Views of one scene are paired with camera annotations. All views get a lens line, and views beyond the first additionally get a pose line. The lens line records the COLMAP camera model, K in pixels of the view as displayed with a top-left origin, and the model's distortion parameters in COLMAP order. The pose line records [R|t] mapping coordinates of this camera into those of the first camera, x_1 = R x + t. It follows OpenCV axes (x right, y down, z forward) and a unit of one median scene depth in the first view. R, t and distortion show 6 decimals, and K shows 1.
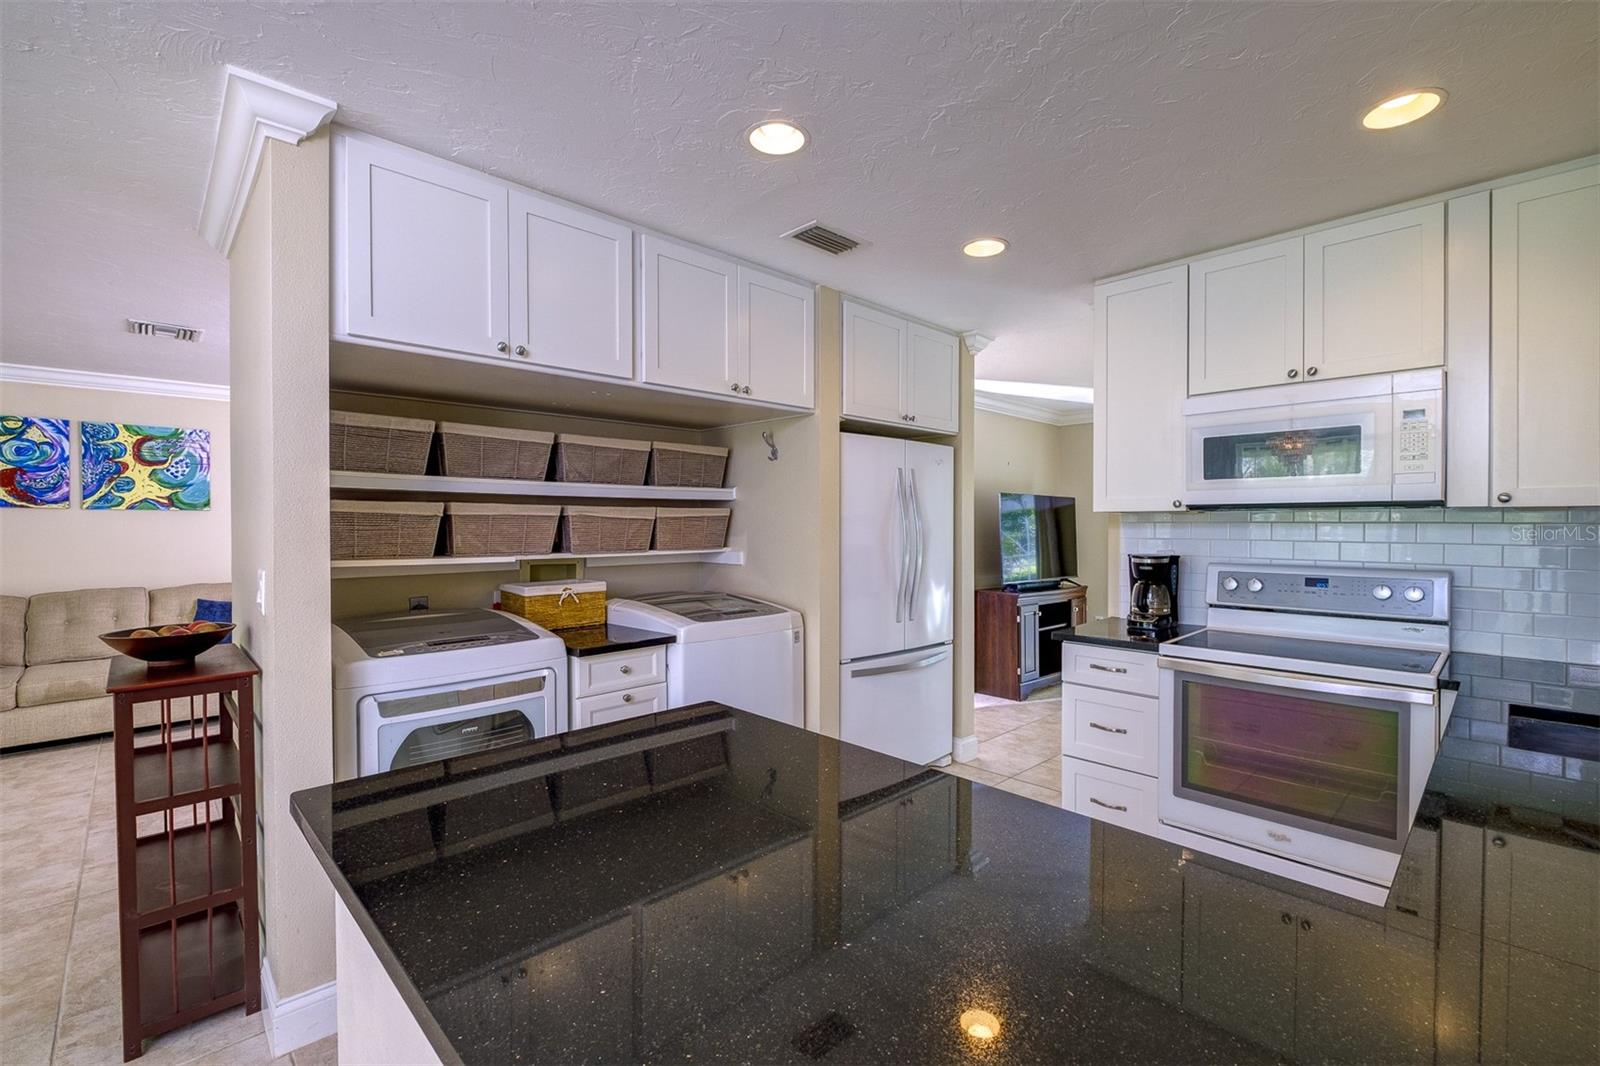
lens RADIAL K [[695.1, 0, 801.7], [0, 695.1, 532.6], [0, 0, 1]] dist [0.006741, -0.005157]
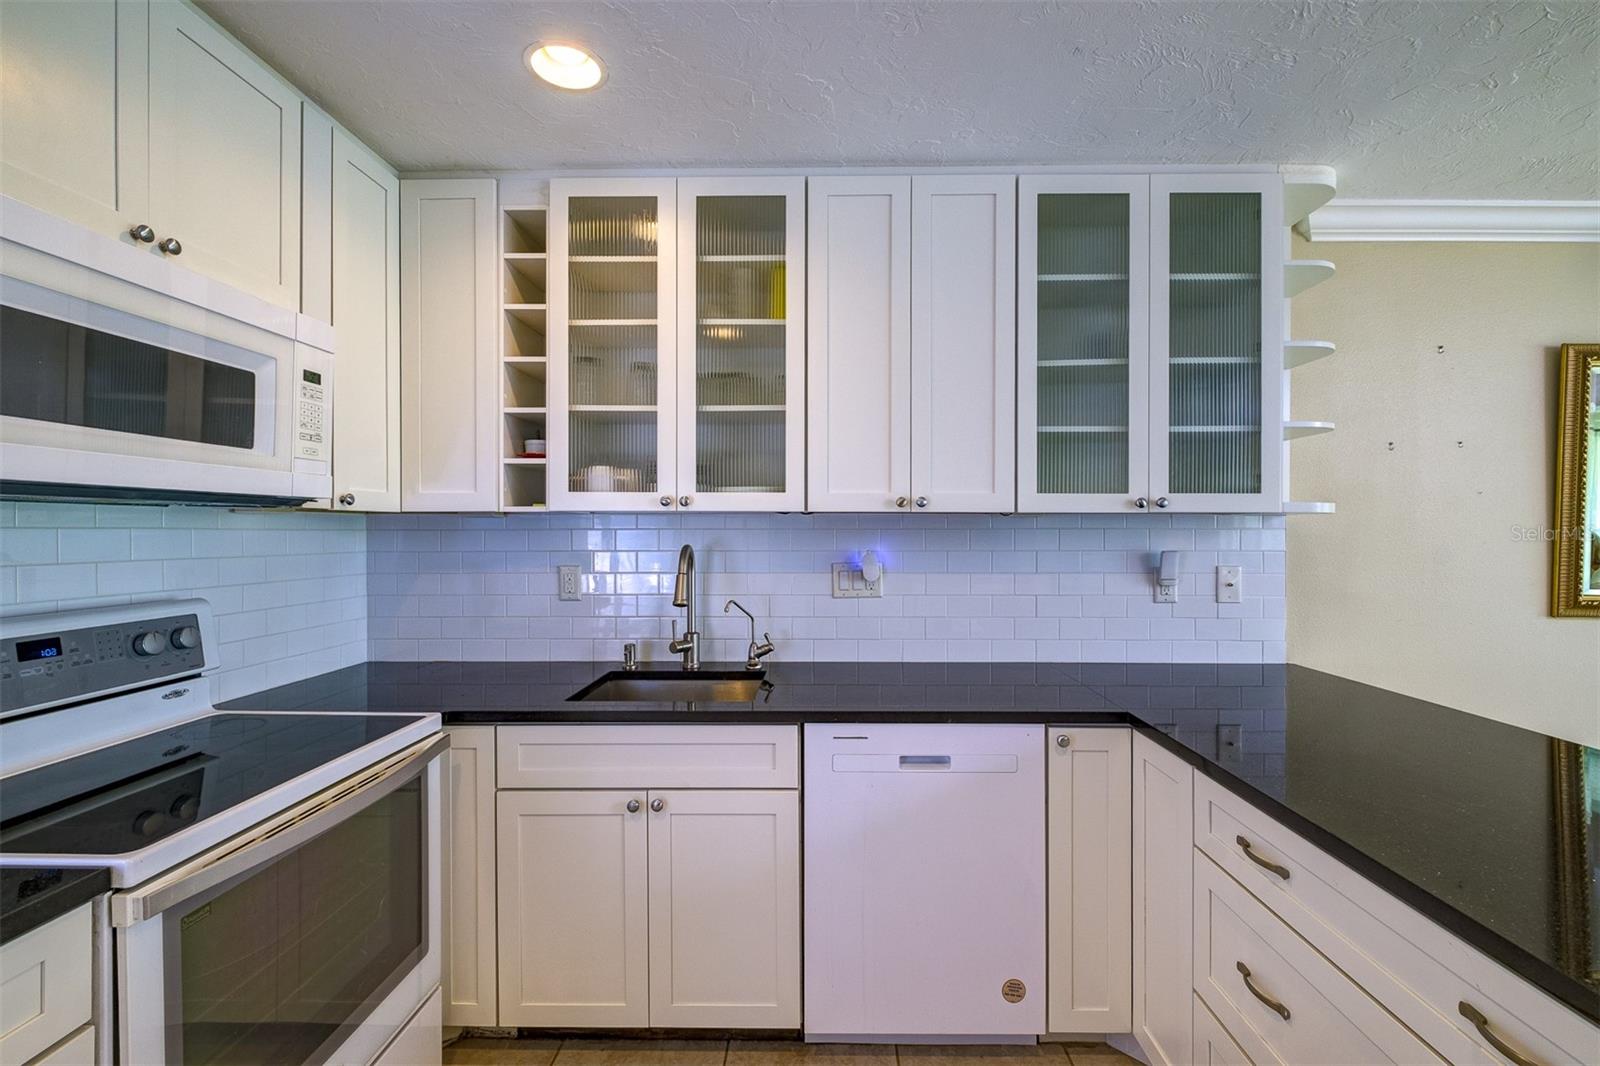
lens RADIAL K [[695.1, 0, 833.1], [0, 695.1, 531.8], [0, 0, 1]] dist [0.006741, -0.005157]
pose [[-0.701894, -0.003837, 0.712271, 0.013967], [0.006180, 0.999915, 0.011476, -0.011943], [-0.712254, 0.012457, -0.701811, 0.755029]]
